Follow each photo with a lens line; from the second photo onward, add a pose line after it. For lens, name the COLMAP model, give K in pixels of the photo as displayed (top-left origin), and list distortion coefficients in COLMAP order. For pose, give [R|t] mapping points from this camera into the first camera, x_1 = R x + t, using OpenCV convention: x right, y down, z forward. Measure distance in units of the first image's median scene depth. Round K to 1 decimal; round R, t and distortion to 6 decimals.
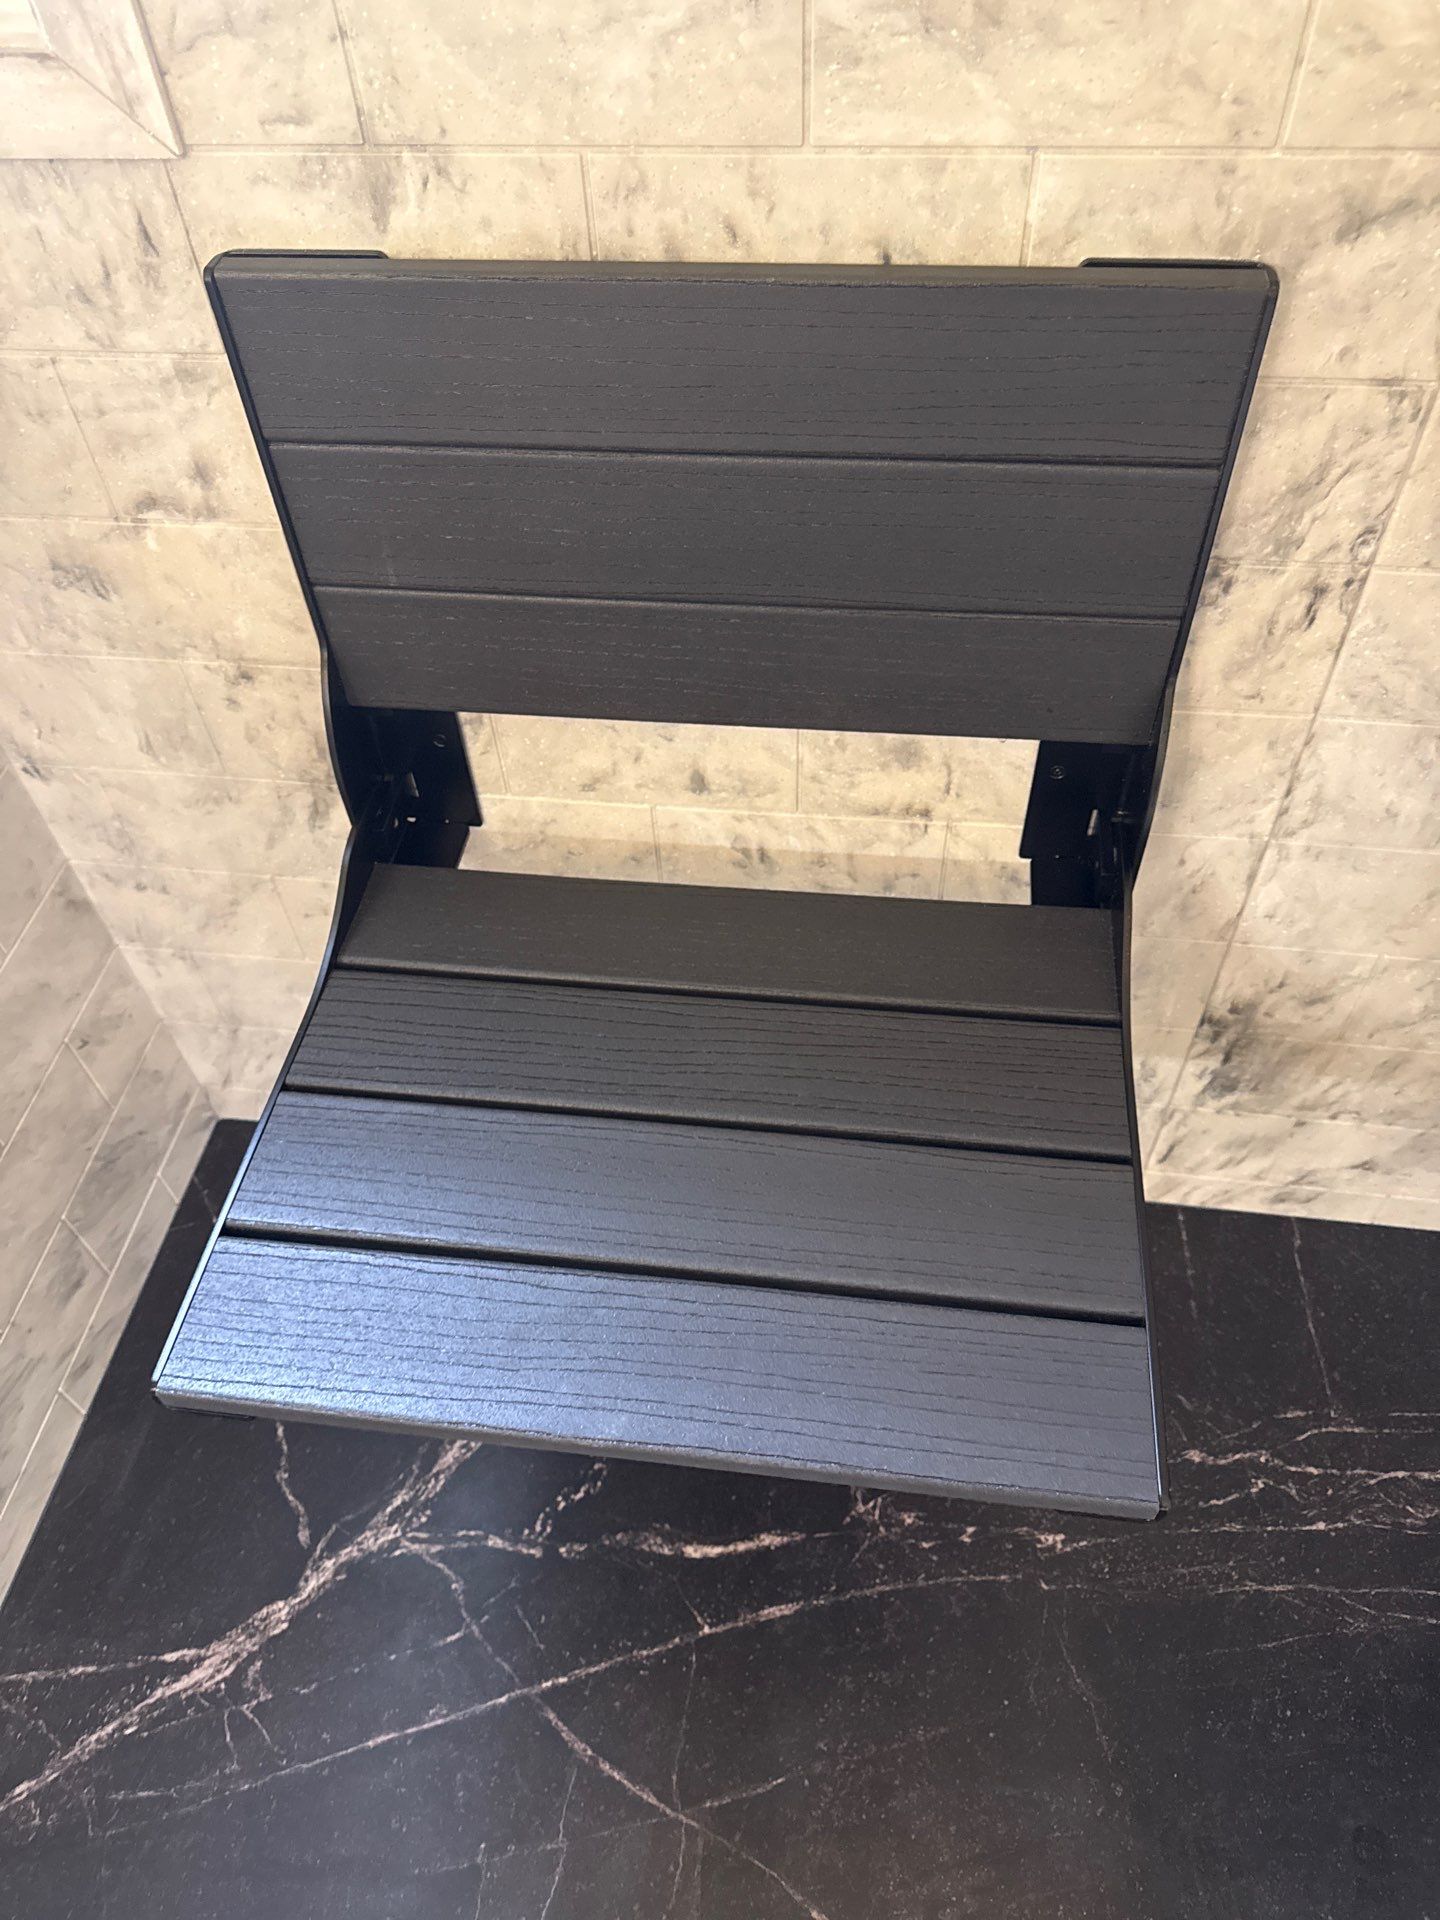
lens RADIAL K [[1360.0, 0, 715.2], [0, 1360.0, 957.9], [0, 0, 1]] dist [0.026352, -0.036213]
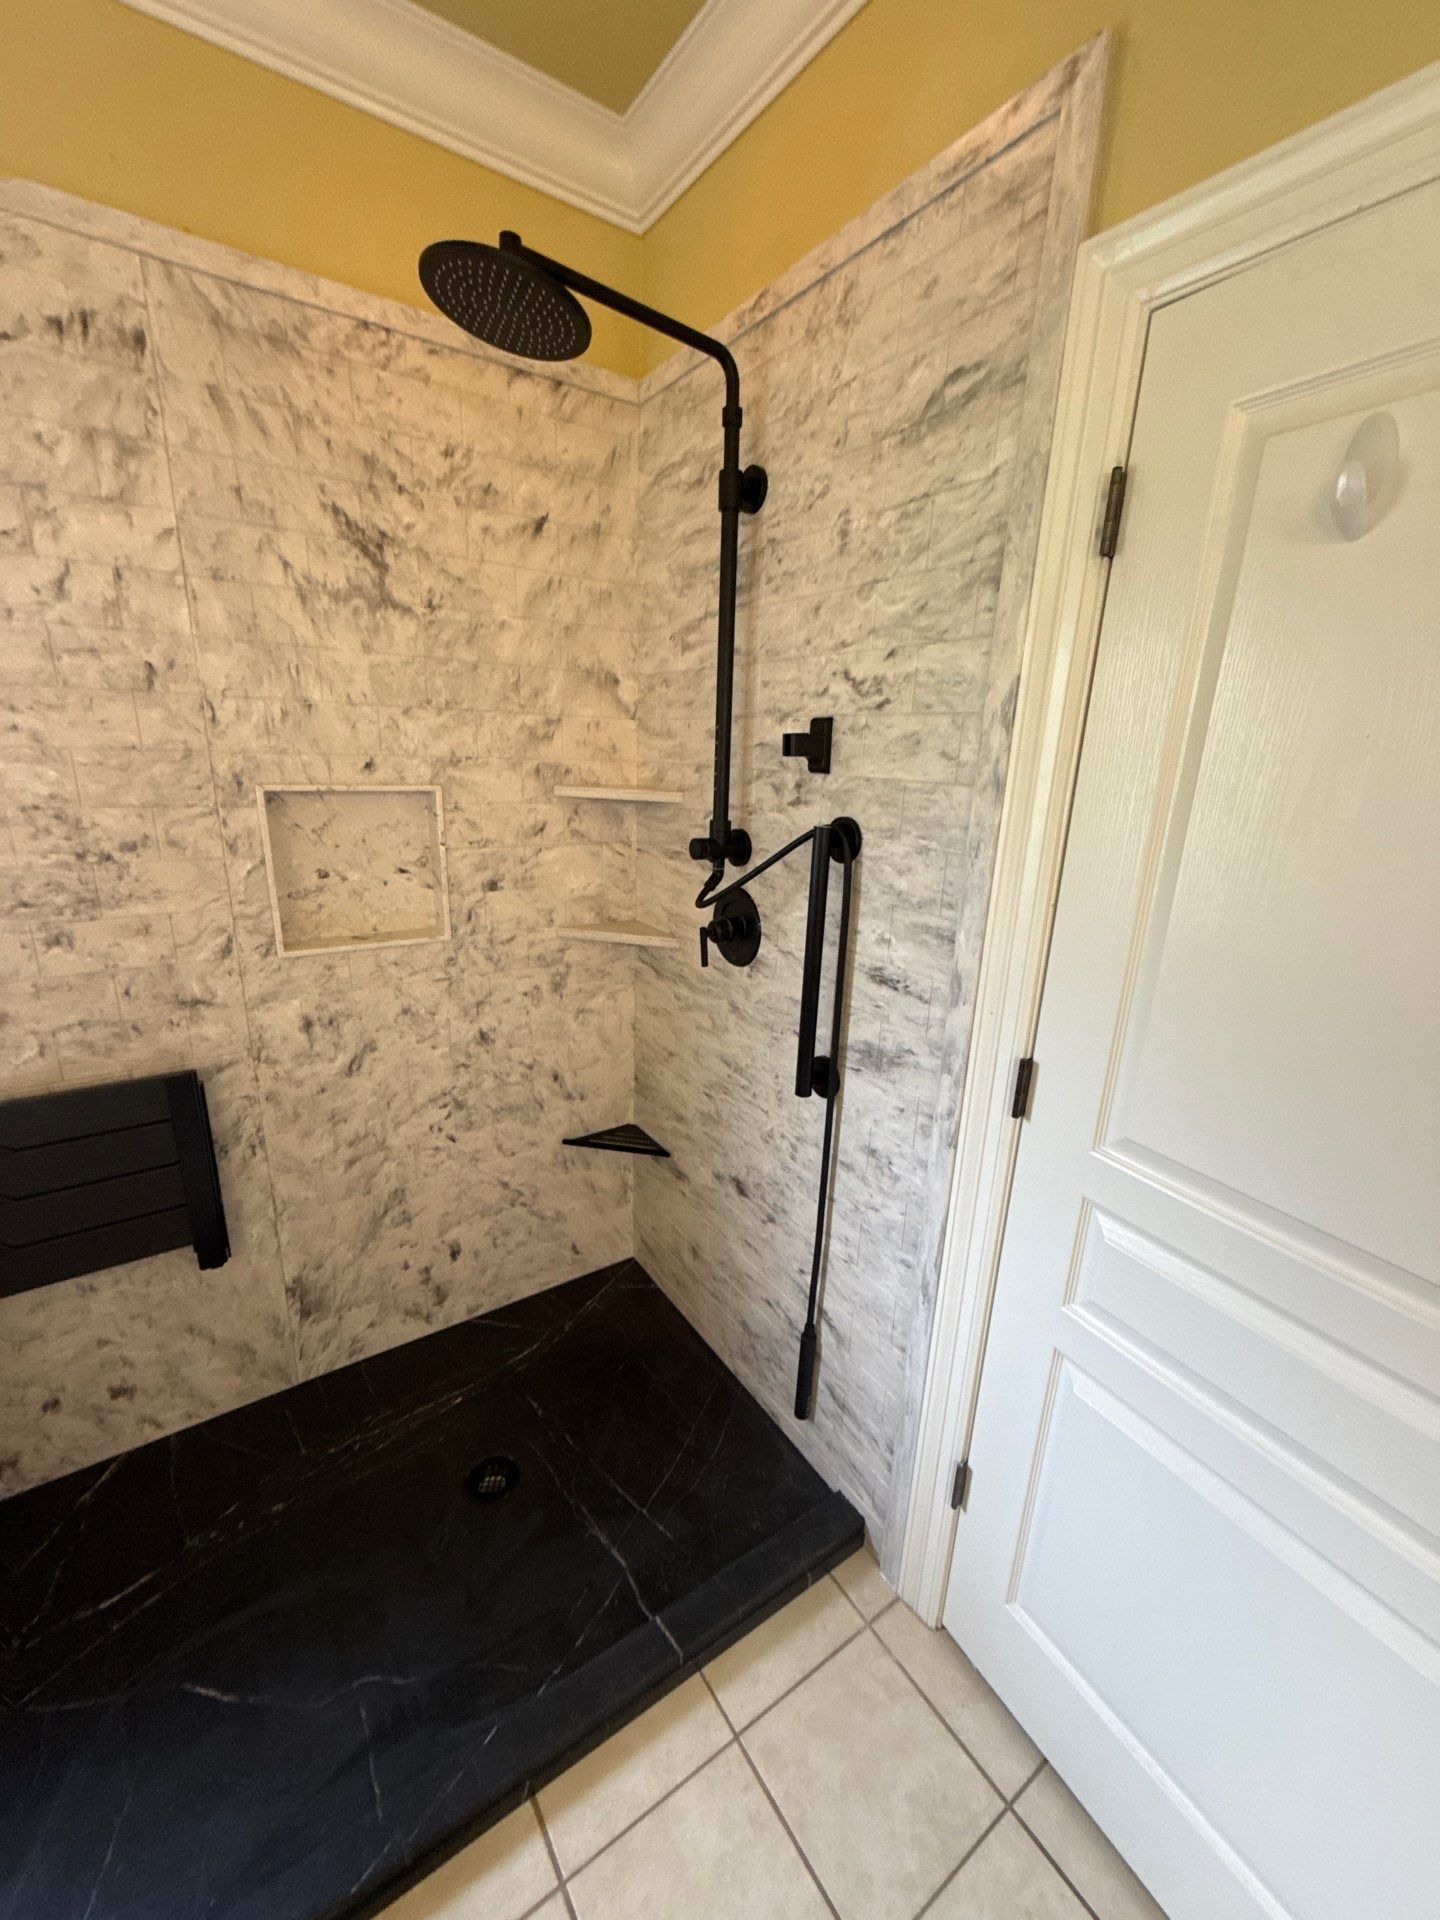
lens RADIAL K [[767.1, 0, 723.3], [0, 767.1, 961.2], [0, 0, 1]] dist [0.001999, -0.001042]
pose [[0.736805, -0.116149, 0.666053, 0.018624], [0.472158, 0.793510, -0.383938, 0.627675], [-0.483926, 0.597370, 0.639503, -1.099924]]
